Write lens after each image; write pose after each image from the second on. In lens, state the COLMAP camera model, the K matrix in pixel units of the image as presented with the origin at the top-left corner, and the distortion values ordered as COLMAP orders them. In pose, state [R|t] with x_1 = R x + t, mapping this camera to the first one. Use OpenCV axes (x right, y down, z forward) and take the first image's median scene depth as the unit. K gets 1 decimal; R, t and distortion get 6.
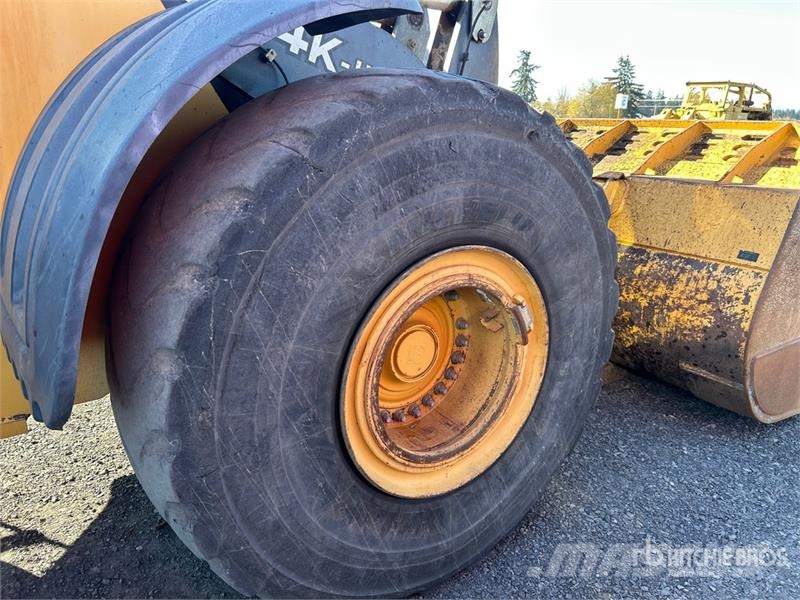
lens RADIAL K [[595.6, 0, 401.9], [0, 595.6, 297.9], [0, 0, 1]] dist [0.043916, -0.048044]
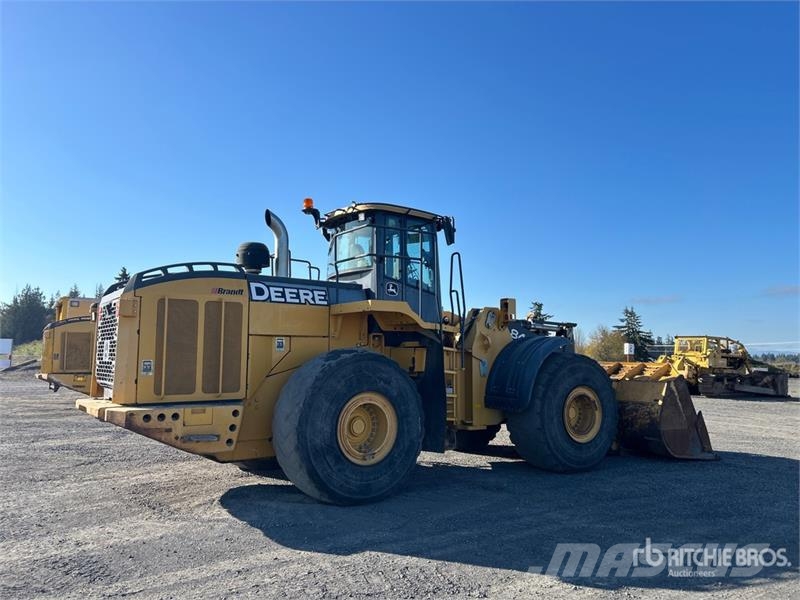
lens RADIAL K [[595.6, 0, 401.9], [0, 595.6, 297.9], [0, 0, 1]] dist [0.043916, -0.048044]
pose [[0.999457, -0.003366, -0.032764, -0.713112], [-0.009575, 0.922111, -0.386808, 0.679338], [0.031514, 0.386912, 0.921578, -2.266902]]
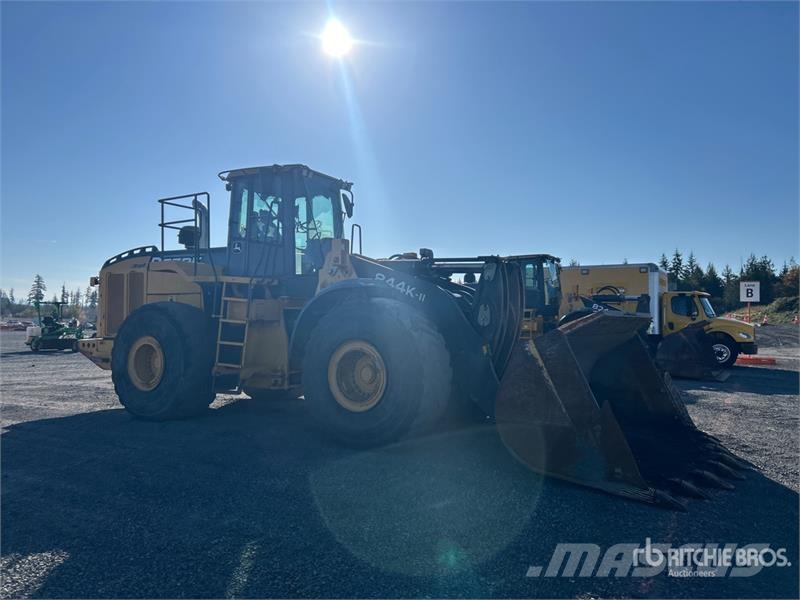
lens RADIAL K [[595.6, 0, 401.9], [0, 595.6, 297.9], [0, 0, 1]] dist [0.043916, -0.048044]
pose [[0.408549, -0.040482, -0.911838, 2.146998], [-0.270961, 0.948600, -0.163518, 0.121223], [0.871589, 0.313878, 0.376580, -0.180371]]
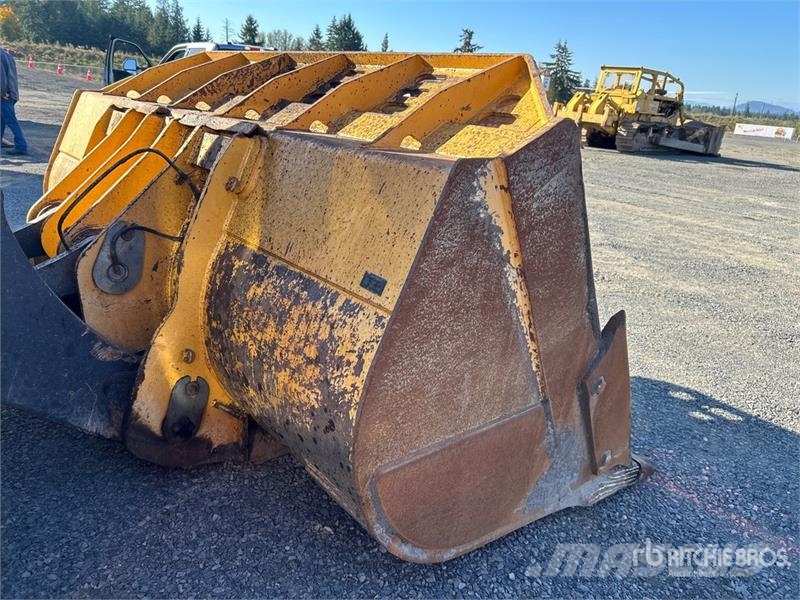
lens RADIAL K [[595.6, 0, 401.9], [0, 595.6, 297.9], [0, 0, 1]] dist [0.043916, -0.048044]
pose [[0.994052, 0.029412, 0.104855, 0.505325], [-0.033420, 0.998768, 0.036674, -0.071153], [-0.103648, -0.039960, 0.993811, 0.435241]]
